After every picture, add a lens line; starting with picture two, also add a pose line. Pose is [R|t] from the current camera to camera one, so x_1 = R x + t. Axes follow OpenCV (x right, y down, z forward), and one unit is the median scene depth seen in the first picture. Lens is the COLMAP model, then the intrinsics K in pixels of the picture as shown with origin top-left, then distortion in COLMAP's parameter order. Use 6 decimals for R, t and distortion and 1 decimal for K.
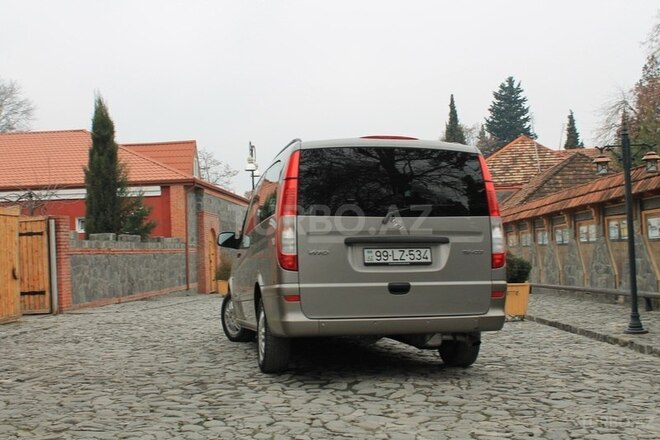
lens RADIAL K [[761.1, 0, 329.9], [0, 761.1, 221.9], [0, 0, 1]] dist [-0.099027, 0.000000]
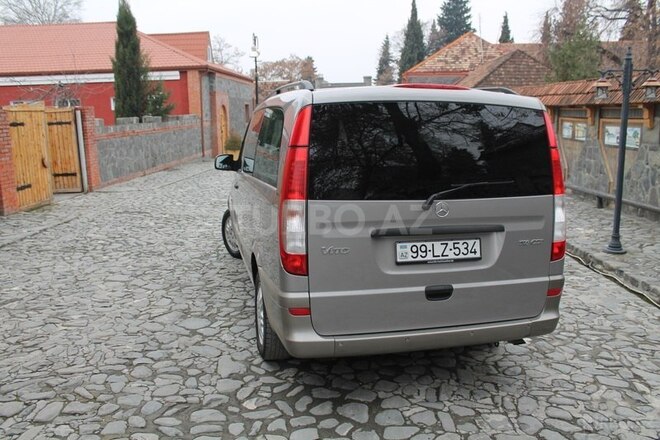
lens RADIAL K [[550.6, 0, 327.4], [0, 550.6, 223.2], [0, 0, 1]] dist [-0.145355, 0.087124]
pose [[0.999503, 0.013998, 0.028235, -0.013069], [-0.020357, 0.970714, 0.239372, -0.038188], [-0.024058, -0.239828, 0.970517, 0.166612]]
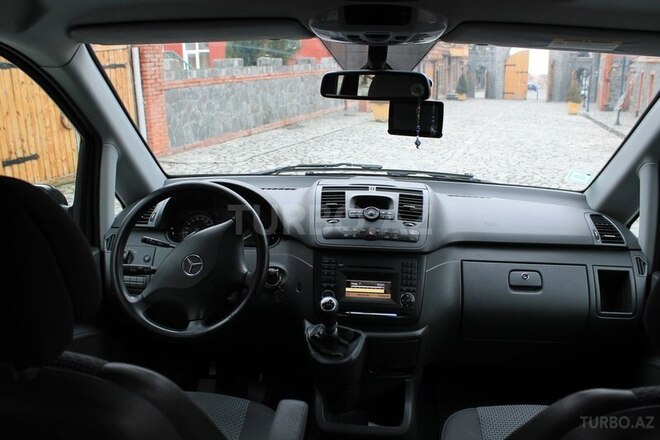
lens RADIAL K [[550.6, 0, 329.3], [0, 550.6, 218.8], [0, 0, 1]] dist [-0.145355, 0.087124]
pose [[0.956281, 0.101957, -0.274100, 0.011742], [-0.007163, 0.945145, 0.326572, -0.018919], [0.292361, -0.310331, 0.904555, 0.476184]]
